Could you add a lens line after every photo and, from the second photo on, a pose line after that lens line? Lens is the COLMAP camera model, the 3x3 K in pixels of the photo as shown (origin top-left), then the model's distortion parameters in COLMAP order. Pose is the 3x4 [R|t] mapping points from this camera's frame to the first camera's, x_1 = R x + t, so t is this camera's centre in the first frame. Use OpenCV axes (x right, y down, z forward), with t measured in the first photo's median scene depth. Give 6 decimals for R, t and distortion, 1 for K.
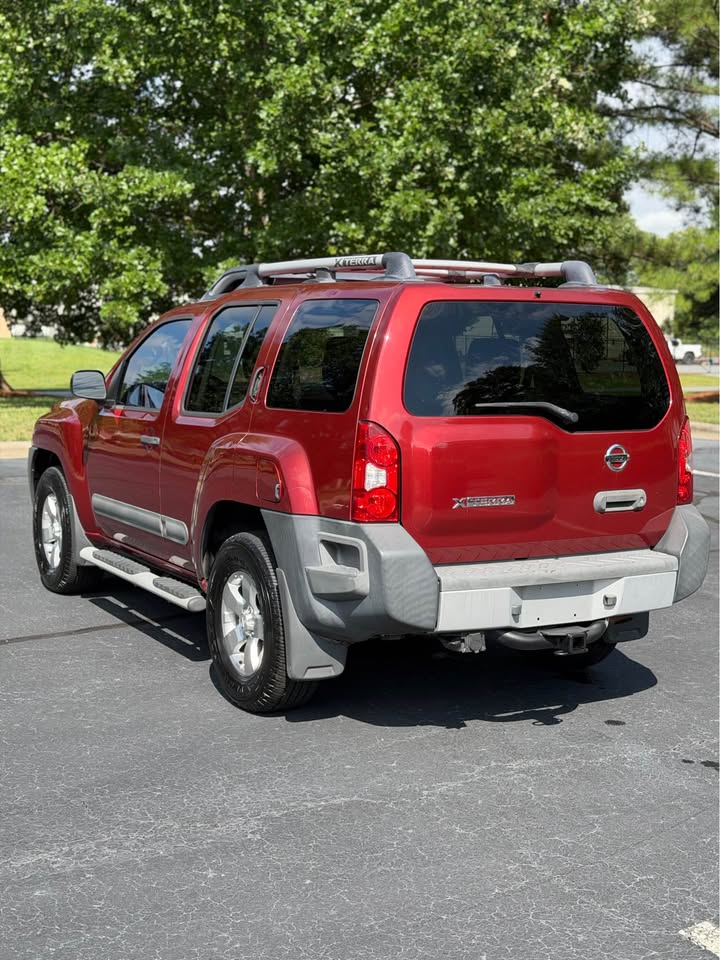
lens RADIAL K [[1263.5, 0, 360.0], [0, 1263.5, 480.0], [0, 0, 1]] dist [0.116564, 0.013083]
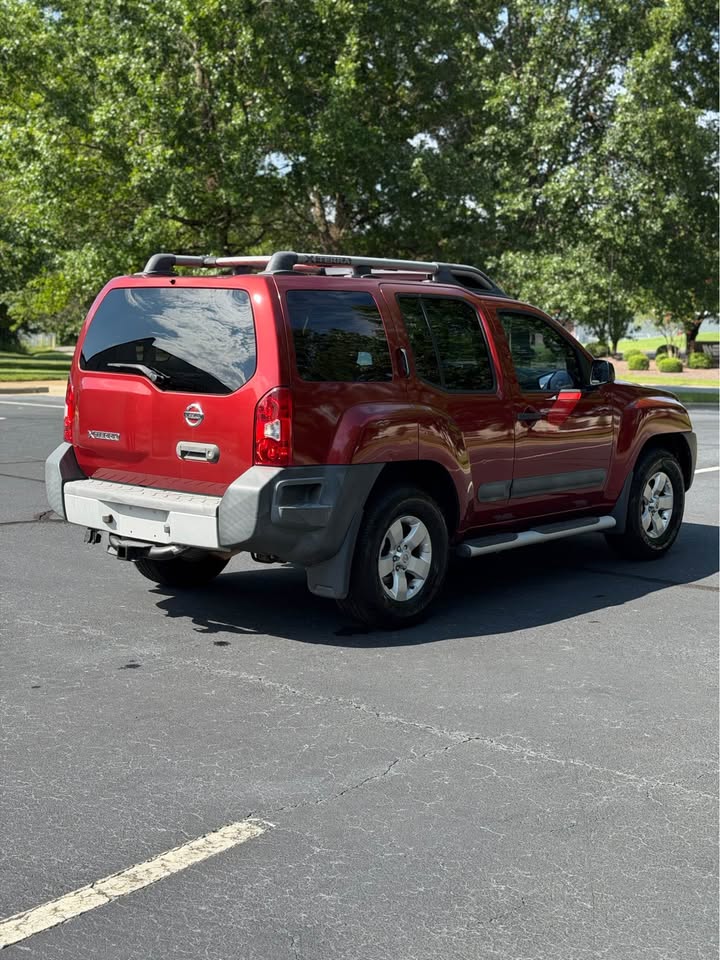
lens RADIAL K [[1283.8, 0, 343.5], [0, 1283.8, 481.0], [0, 0, 1]] dist [0.198005, 0.002844]
pose [[0.366066, 0.105669, -0.924570, 1.278539], [-0.111502, 0.991355, 0.069155, -0.051225], [0.923885, 0.077776, 0.374684, 0.622151]]
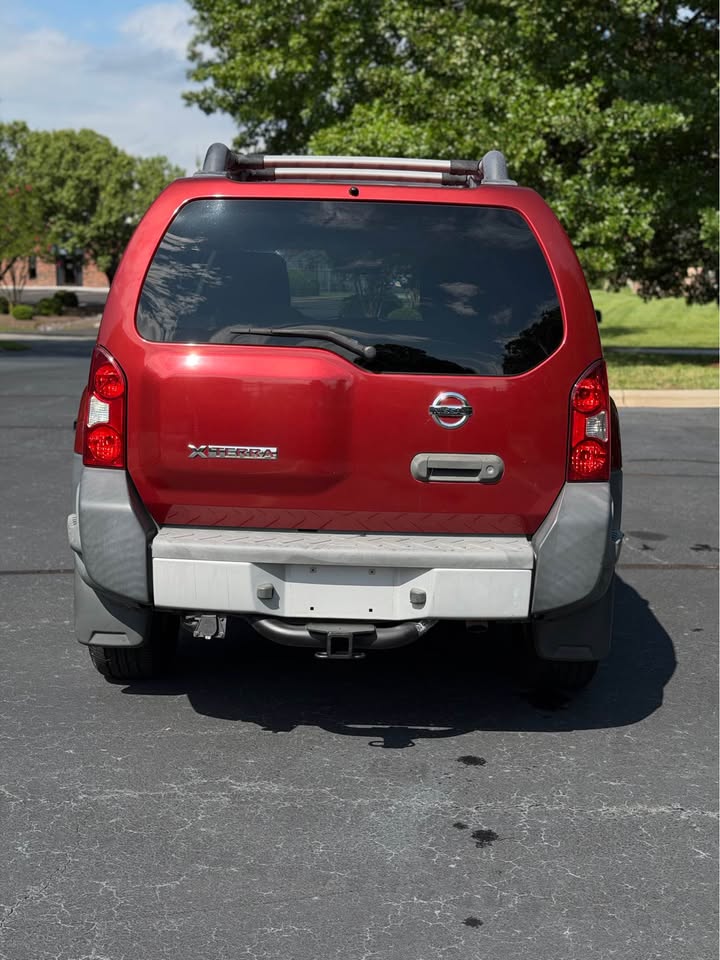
lens RADIAL K [[1280.5, 0, 360.0], [0, 1280.5, 480.0], [0, 0, 1]] dist [0.126243, -0.038358]
pose [[0.878806, 0.082291, -0.470030, 0.472015], [-0.068186, 0.996565, 0.046989, -0.007652], [0.472282, -0.009245, 0.881399, 0.281881]]
